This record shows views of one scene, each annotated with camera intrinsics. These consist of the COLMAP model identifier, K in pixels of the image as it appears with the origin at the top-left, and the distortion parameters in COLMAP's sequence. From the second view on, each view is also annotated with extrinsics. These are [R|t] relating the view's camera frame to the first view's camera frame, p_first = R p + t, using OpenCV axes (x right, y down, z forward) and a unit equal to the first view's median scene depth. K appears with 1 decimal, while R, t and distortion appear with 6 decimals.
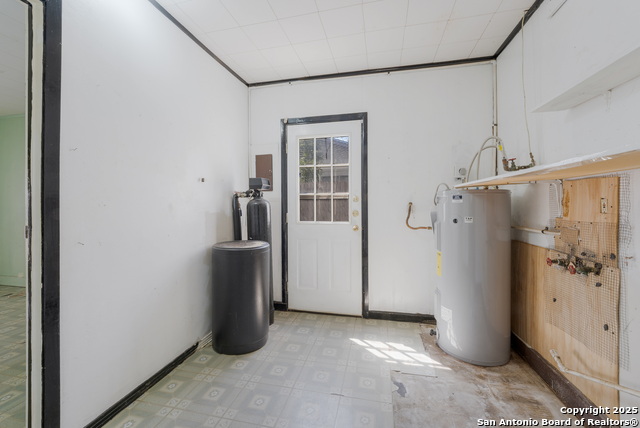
lens RADIAL K [[263.8, 0, 320.0], [0, 263.8, 214.0], [0, 0, 1]] dist [-0.001884, -0.000355]
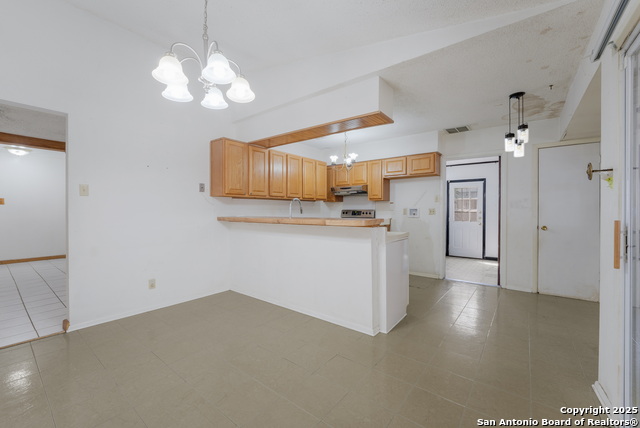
lens RADIAL K [[263.8, 0, 320.0], [0, 263.8, 214.0], [0, 0, 1]] dist [-0.001884, -0.000355]
pose [[0.905473, 0.014718, -0.424148, -0.184140], [-0.025288, 0.999494, -0.019303, 0.048674], [0.423650, 0.028204, 0.905387, -1.962885]]
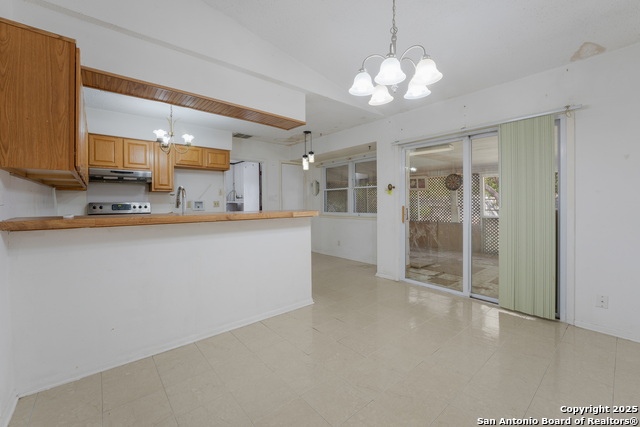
lens RADIAL K [[264.5, 0, 318.3], [0, 264.5, 203.3], [0, 0, 1]] dist [-0.001507, -0.000219]
pose [[0.603456, 0.004469, 0.797383, -1.268562], [0.031102, 0.999091, -0.029137, 0.050886], [-0.796789, 0.042383, 0.602769, -1.770256]]
